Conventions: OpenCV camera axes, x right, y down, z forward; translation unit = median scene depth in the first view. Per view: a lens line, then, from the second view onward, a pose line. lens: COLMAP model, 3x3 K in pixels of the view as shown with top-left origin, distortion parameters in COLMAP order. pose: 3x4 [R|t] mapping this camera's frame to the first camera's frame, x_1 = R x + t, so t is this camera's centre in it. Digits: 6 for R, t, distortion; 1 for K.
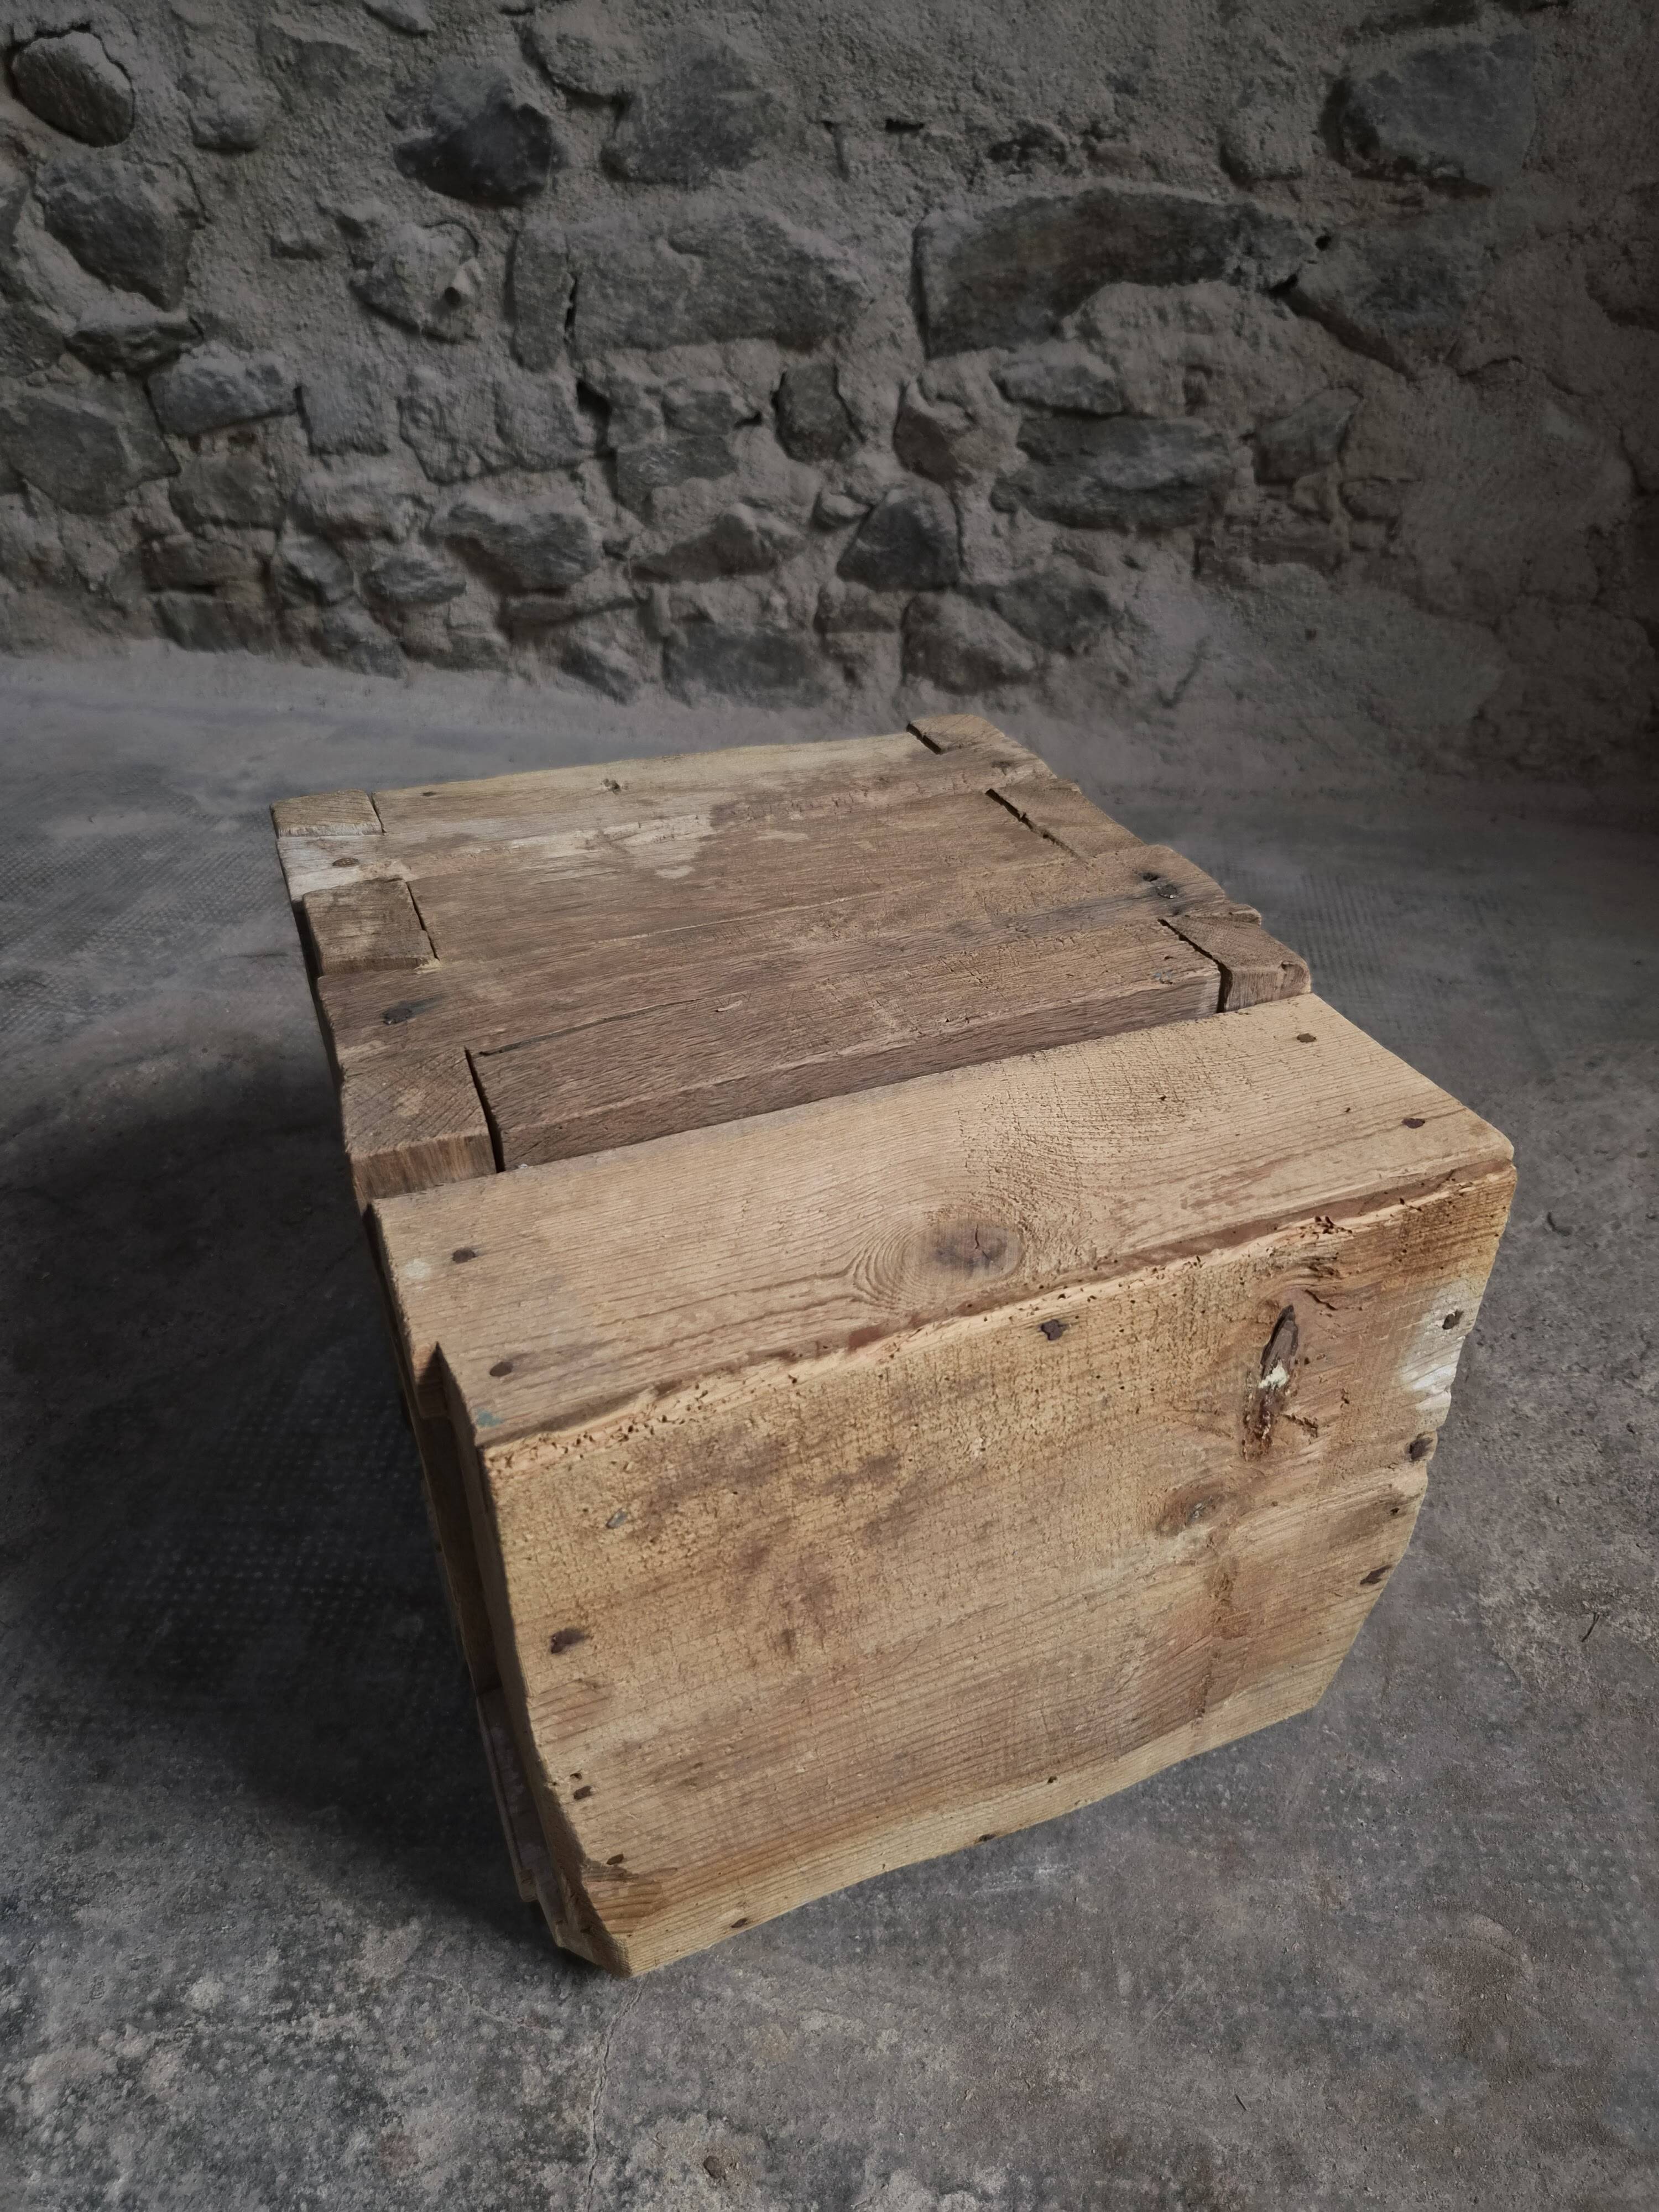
lens RADIAL K [[1503.1, 0, 836.6], [0, 1503.1, 1096.6], [0, 0, 1]] dist [0.052417, -0.046764]
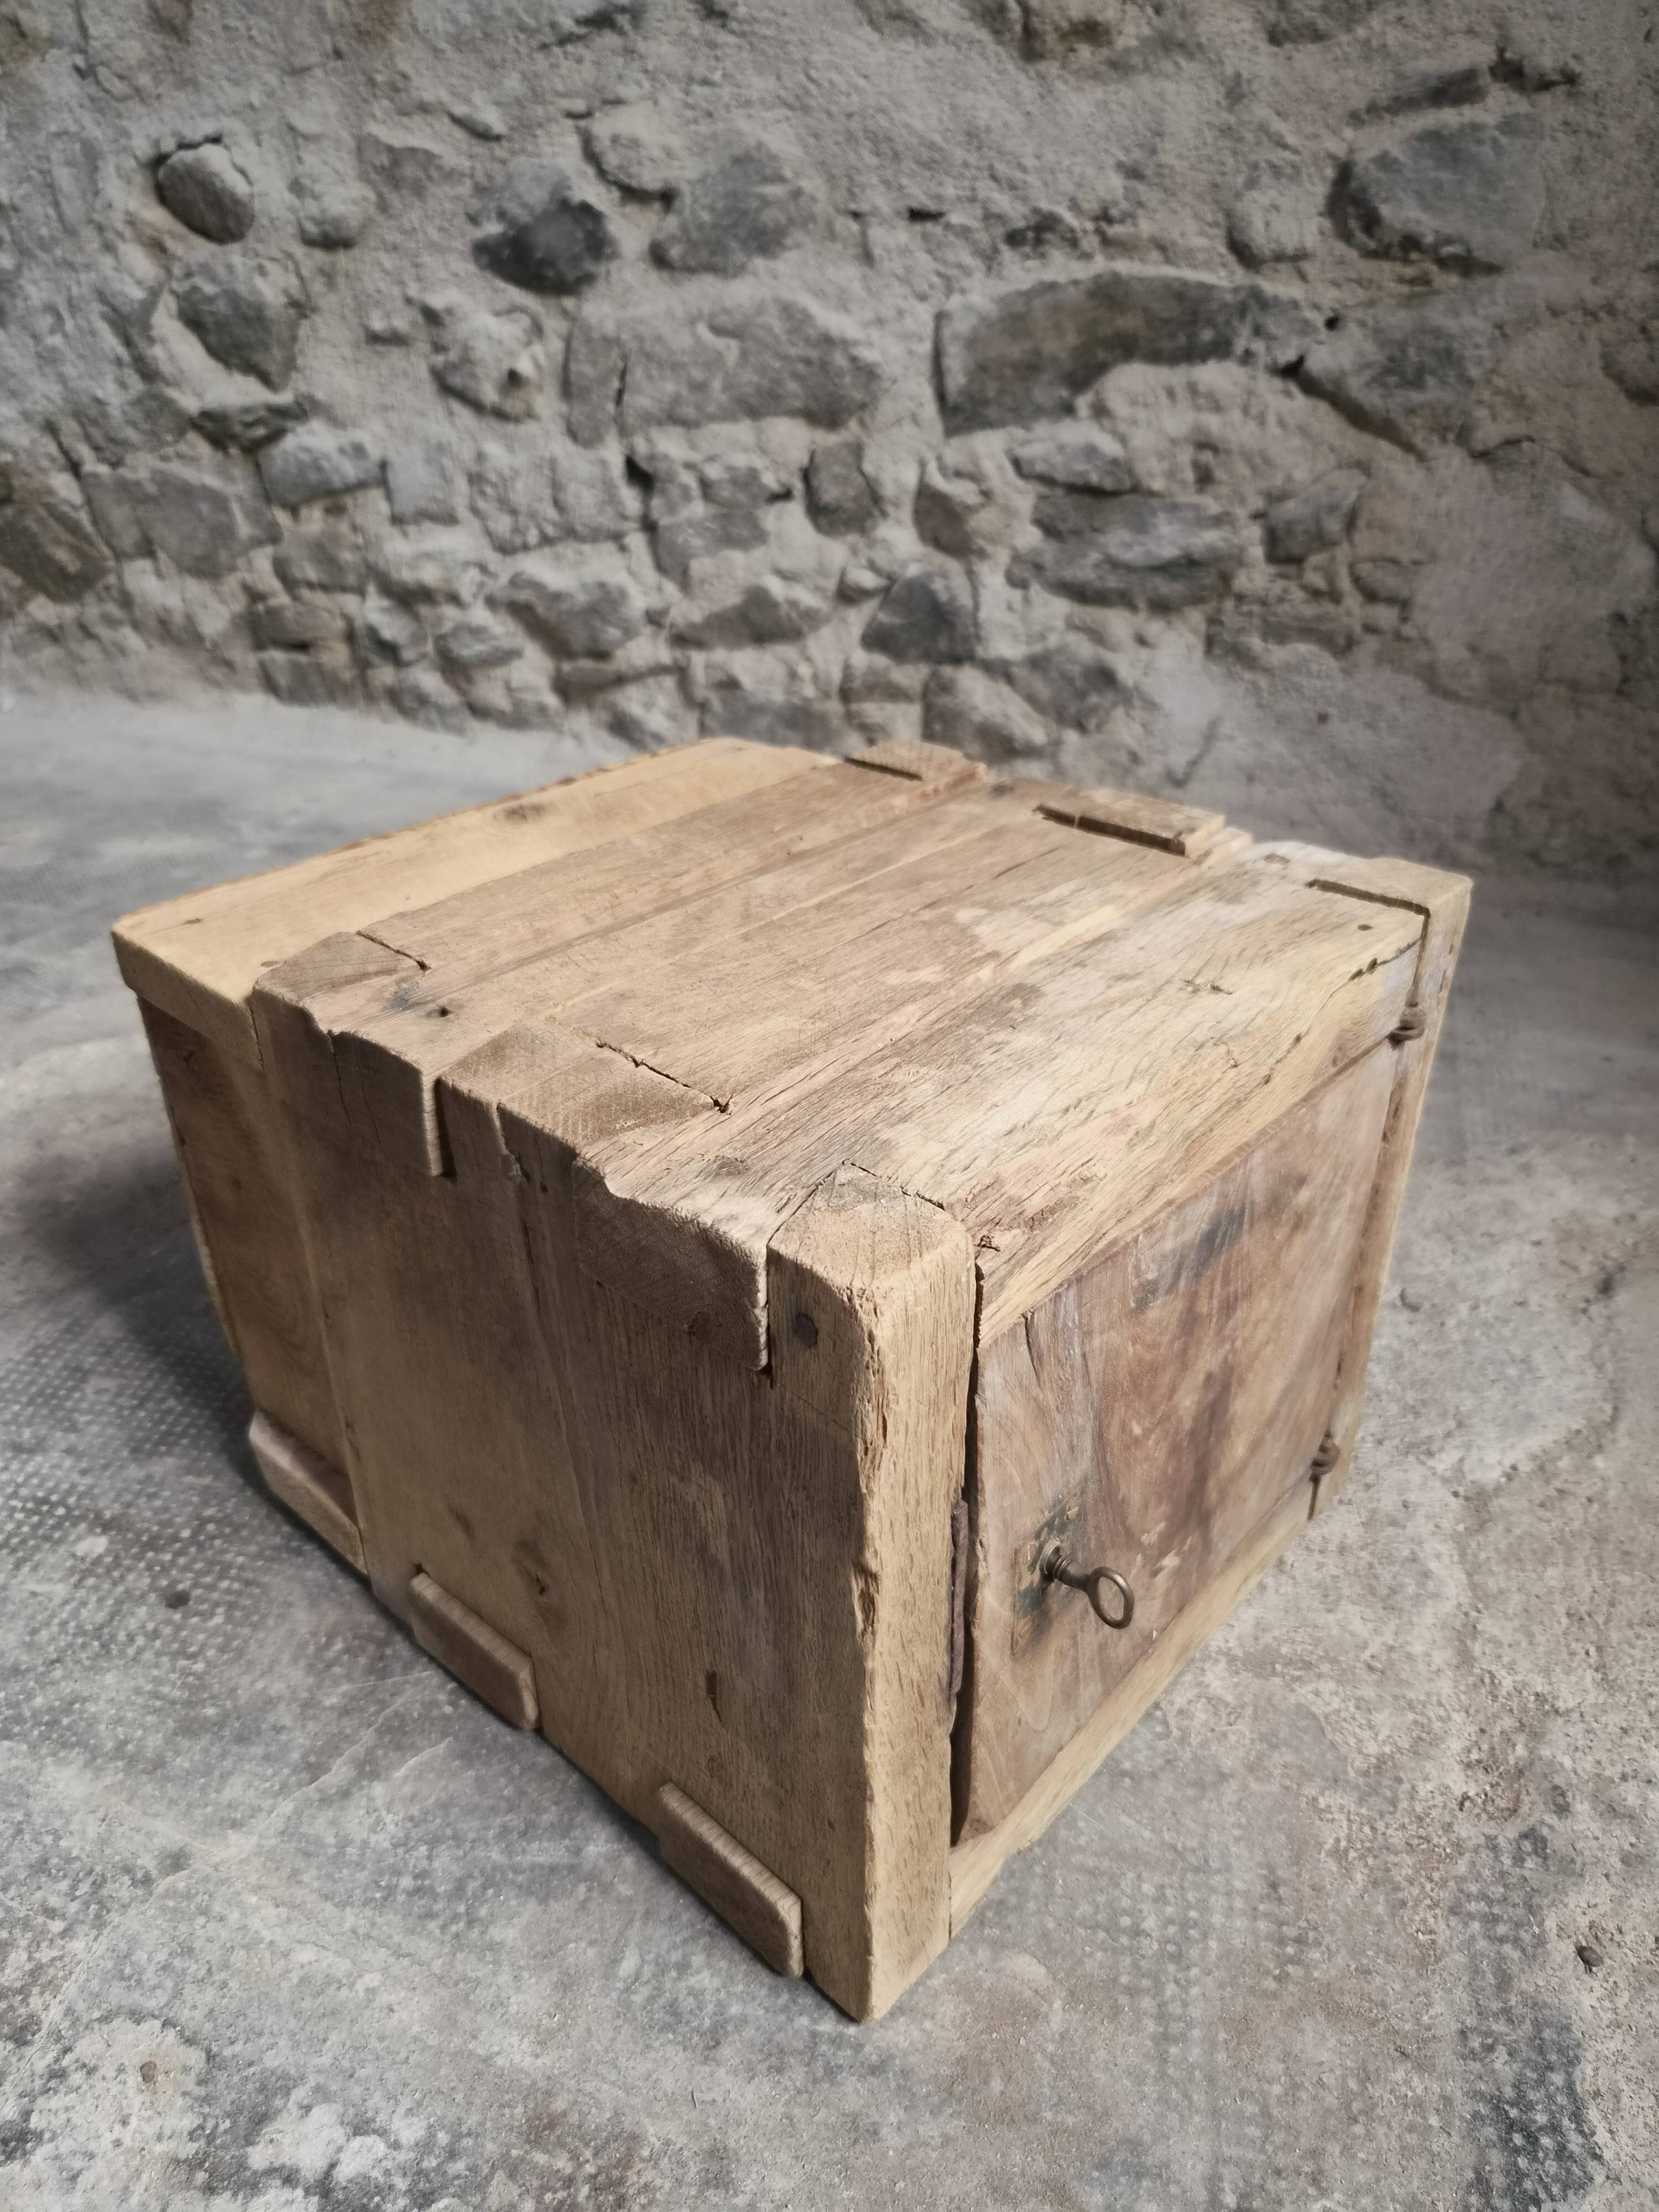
lens RADIAL K [[1514.4, 0, 844.4], [0, 1514.4, 1122.3], [0, 0, 1]] dist [0.044430, -0.042984]
pose [[0.987589, 0.075529, -0.137707, 0.171136], [-0.084966, 0.994327, -0.063988, 0.043899], [0.132093, 0.074894, 0.988404, 0.012909]]
